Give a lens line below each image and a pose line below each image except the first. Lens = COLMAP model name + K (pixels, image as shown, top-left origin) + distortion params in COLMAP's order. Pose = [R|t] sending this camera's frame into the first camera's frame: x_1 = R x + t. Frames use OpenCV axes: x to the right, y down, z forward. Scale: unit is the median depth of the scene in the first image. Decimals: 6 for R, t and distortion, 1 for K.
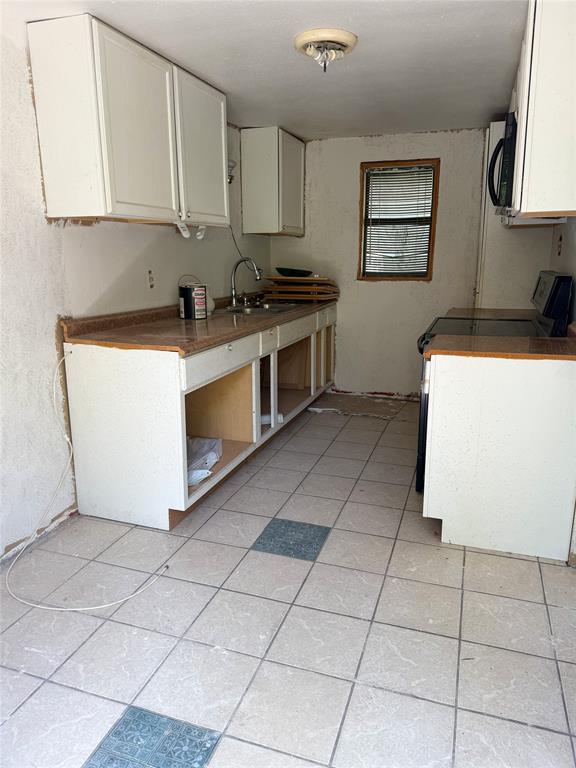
lens RADIAL K [[562.8, 0, 293.8], [0, 562.8, 380.6], [0, 0, 1]] dist [0.038563, -0.054300]
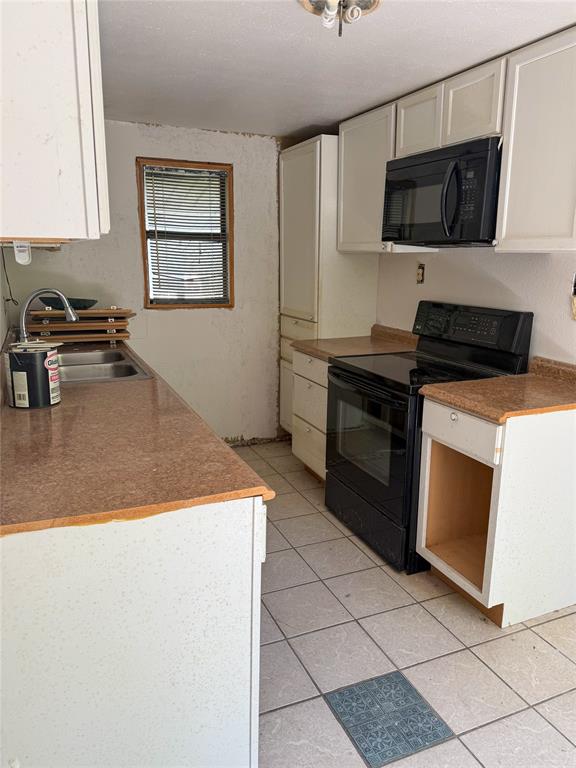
lens RADIAL K [[562.8, 0, 289.2], [0, 562.8, 385.3], [0, 0, 1]] dist [0.038563, -0.054300]
pose [[0.737711, -0.137977, 0.660867, -0.279847], [0.135789, 0.989213, 0.054951, -0.096771], [-0.661320, 0.049200, 0.748489, 0.314418]]
